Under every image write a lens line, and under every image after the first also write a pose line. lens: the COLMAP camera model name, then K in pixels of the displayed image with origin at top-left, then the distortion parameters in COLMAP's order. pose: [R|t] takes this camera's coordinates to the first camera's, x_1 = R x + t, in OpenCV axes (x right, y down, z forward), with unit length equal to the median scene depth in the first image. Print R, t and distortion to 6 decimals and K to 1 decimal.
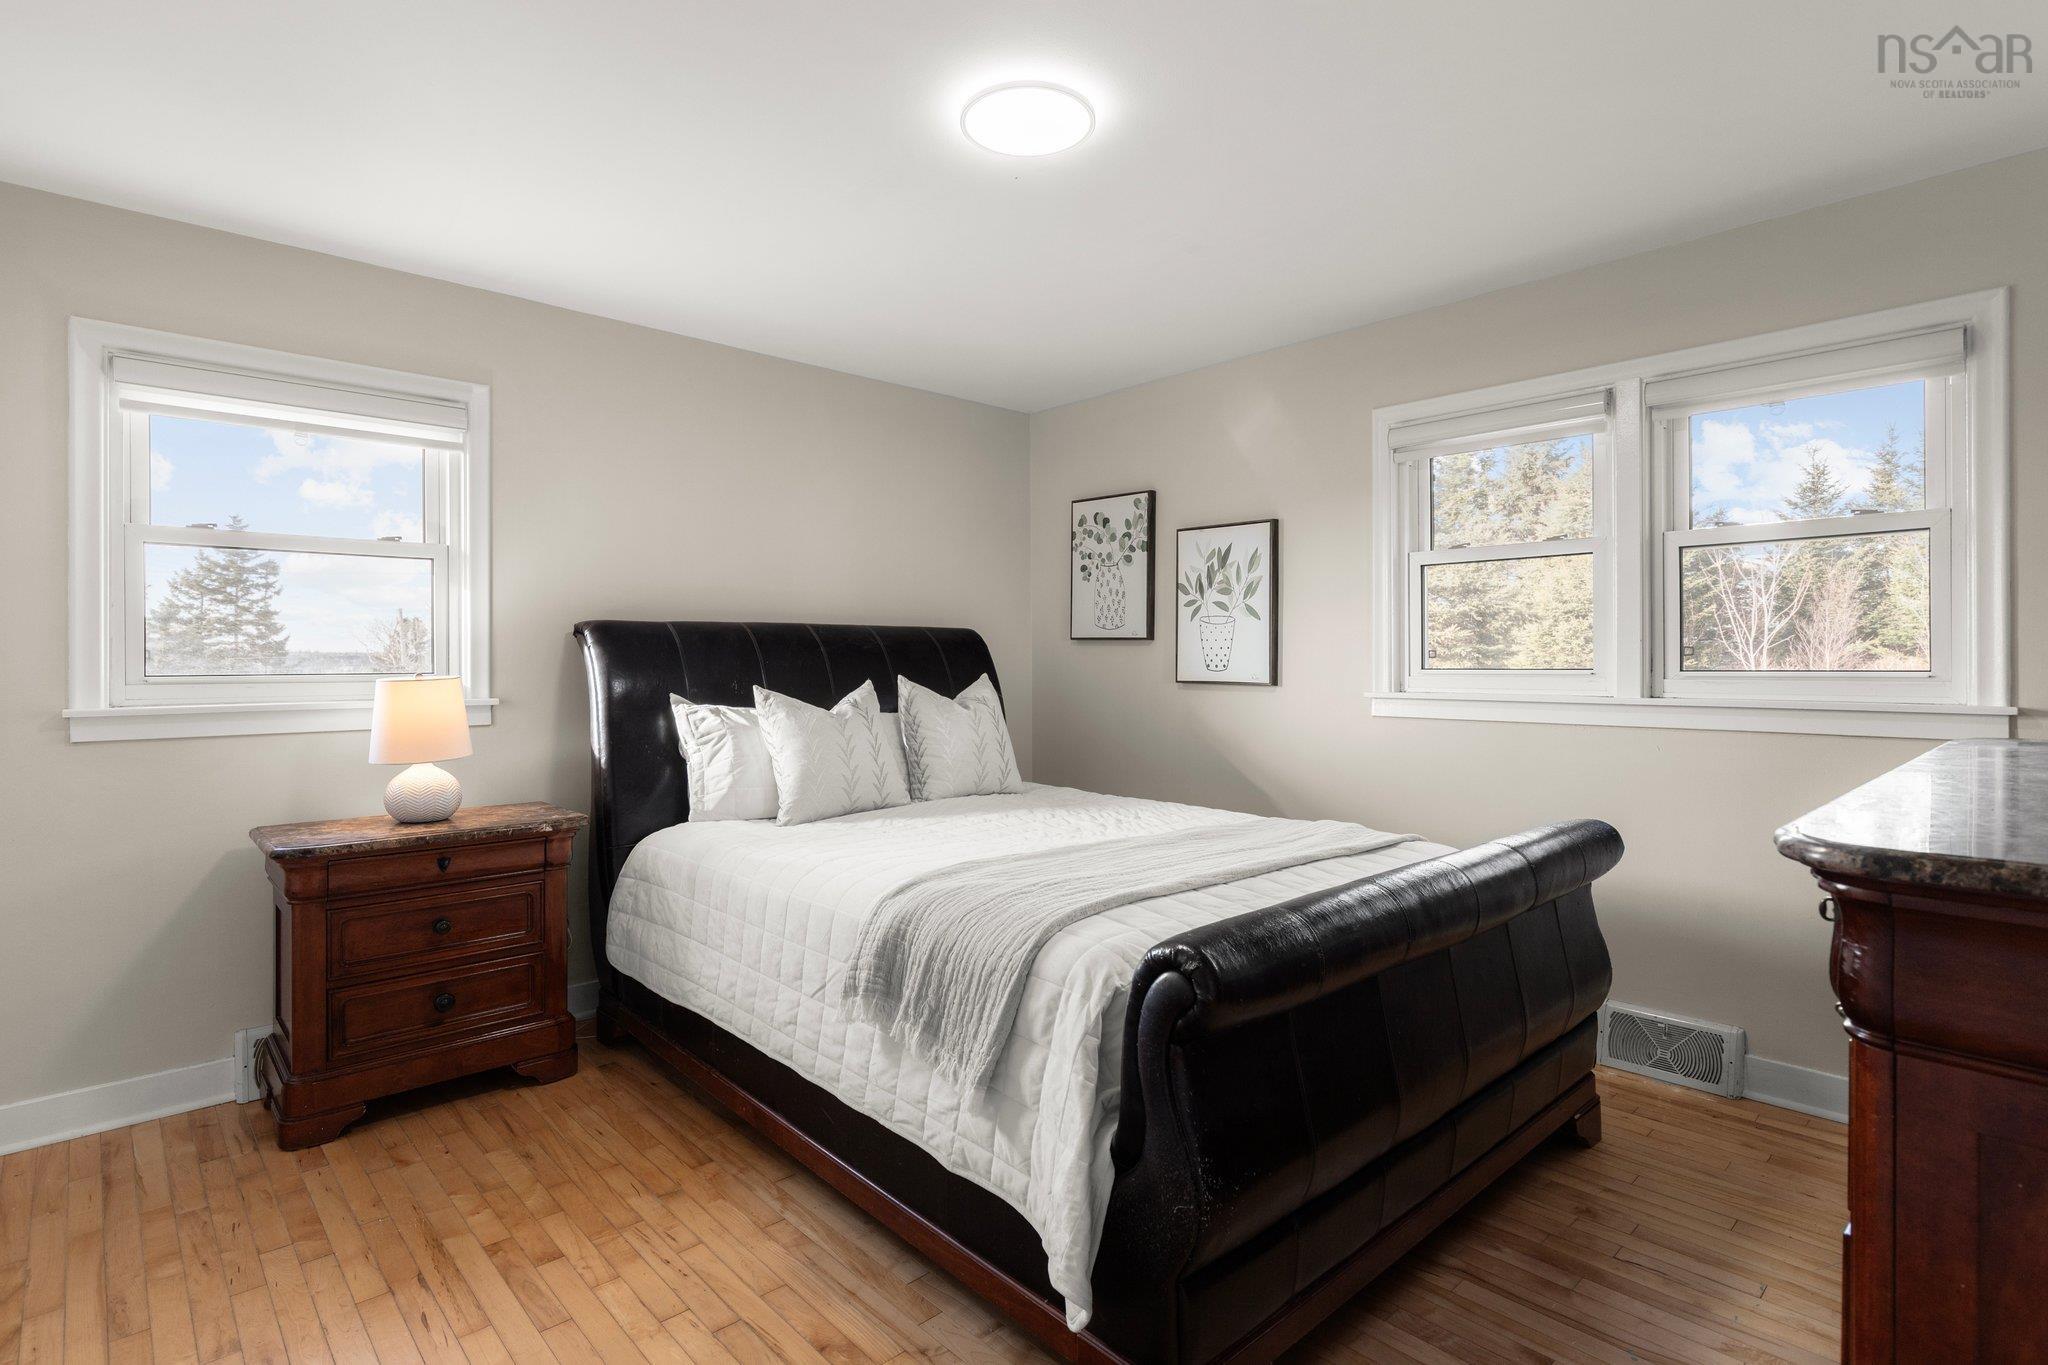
lens RADIAL K [[990.9, 0, 1024.0], [0, 990.9, 682.5], [0, 0, 1]] dist [0.003164, 0.000853]
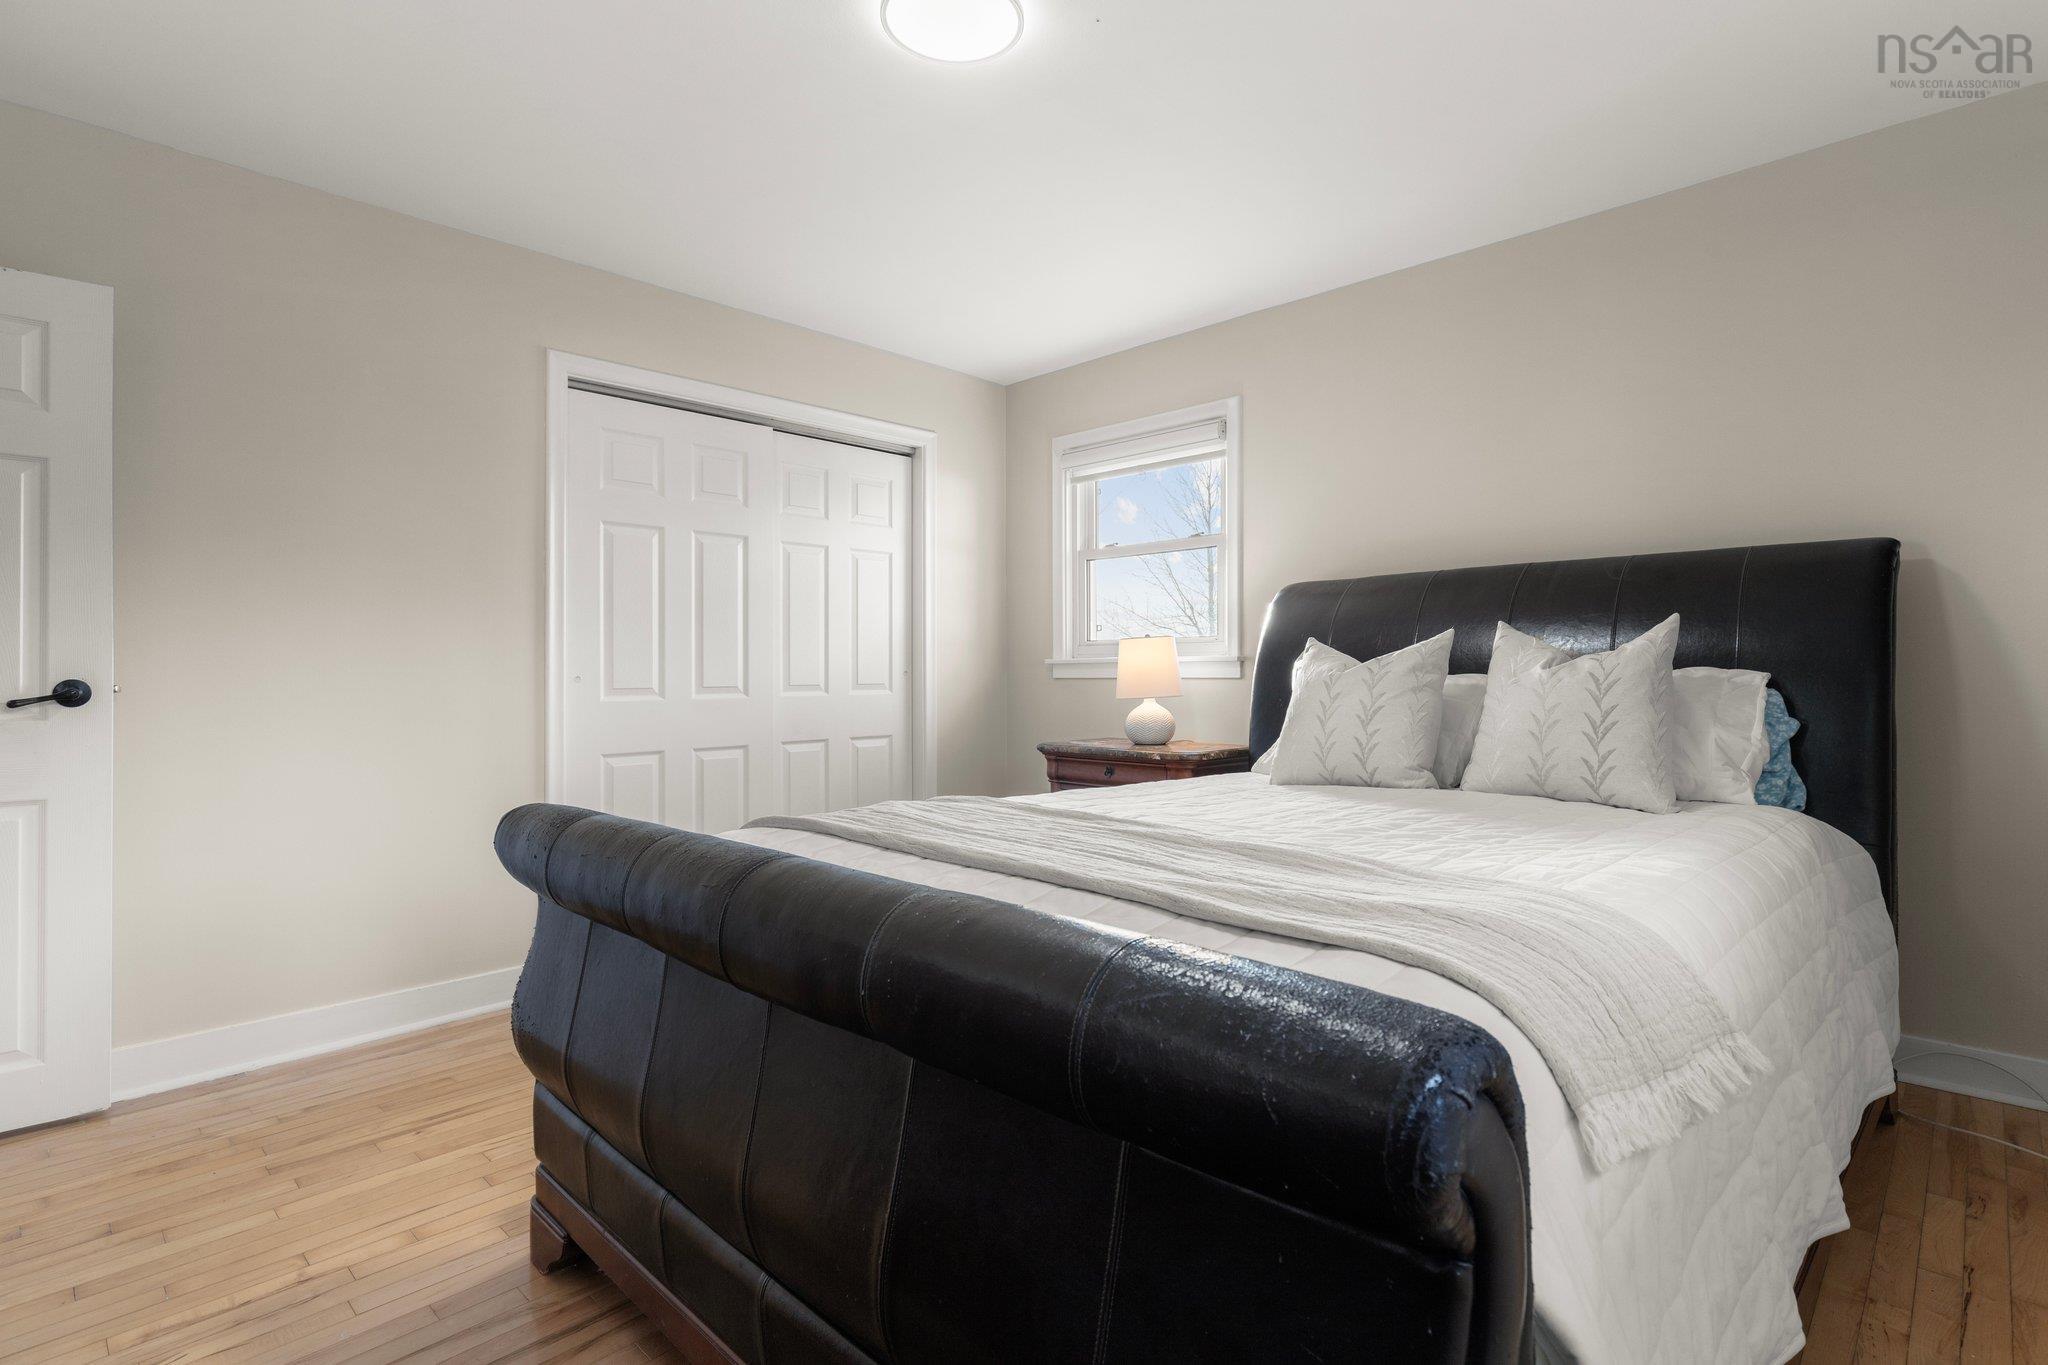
lens RADIAL K [[990.9, 0, 1024.0], [0, 990.9, 682.5], [0, 0, 1]] dist [0.003164, 0.000853]
pose [[0.041970, 0.016364, -0.998985, 0.531479], [-0.009226, 0.999830, 0.015990, 0.026116], [0.999076, 0.008545, 0.042114, 0.559616]]
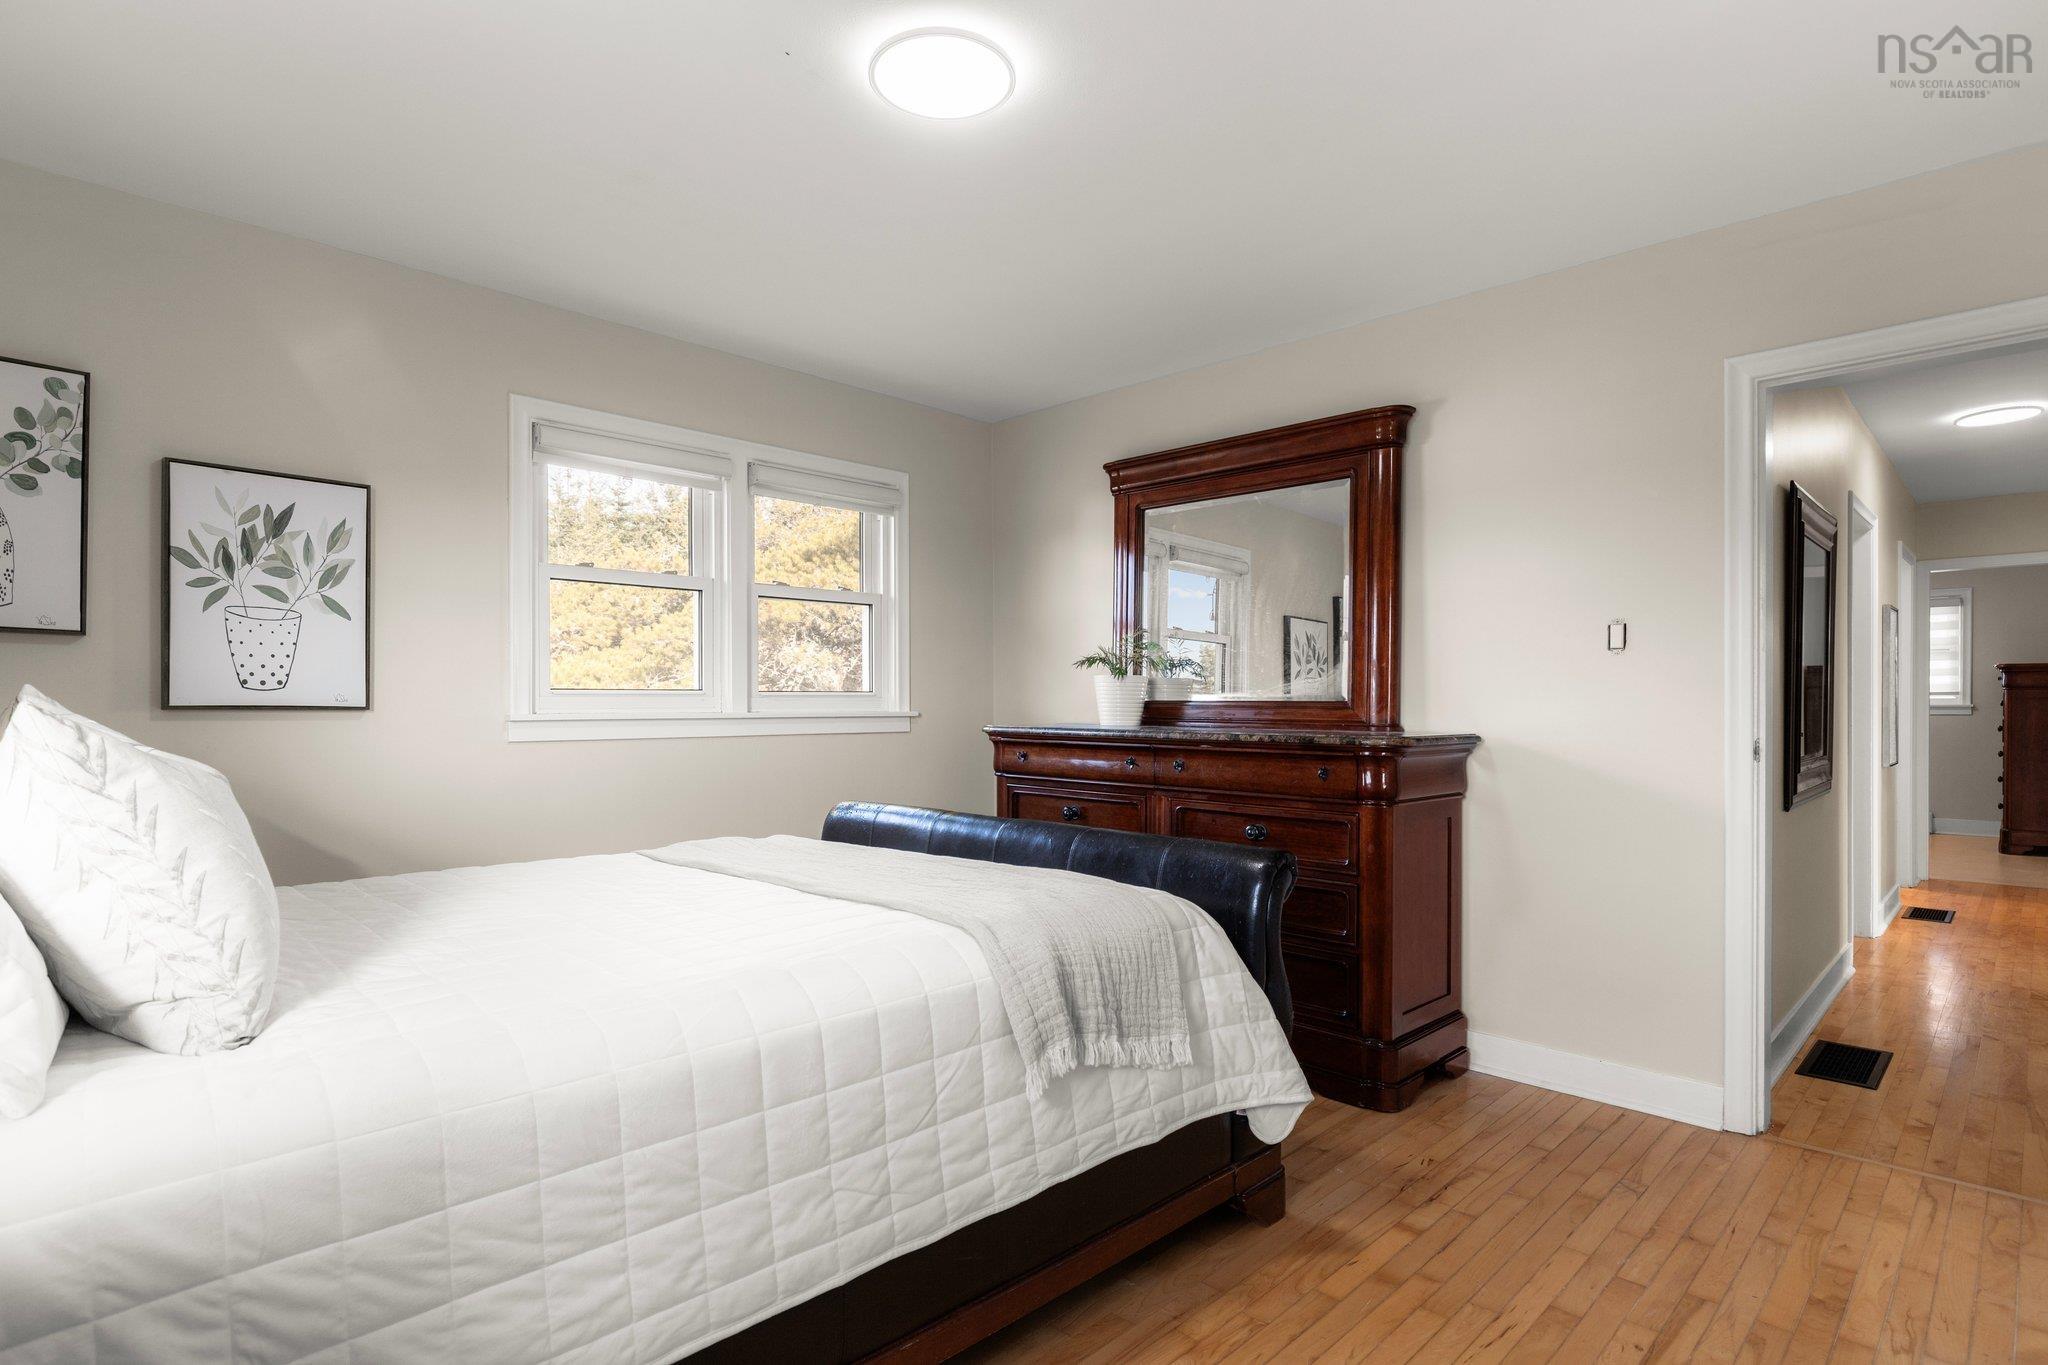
lens RADIAL K [[1099.0, 0, 1024.0], [0, 1099.0, 682.5], [0, 0, 1]] dist [0.001796, 0.001029]
pose [[-0.047676, 0.015366, 0.998745, -0.569165], [0.014109, 0.999792, -0.014709, 0.001259], [-0.998763, 0.013390, -0.047883, 0.530778]]
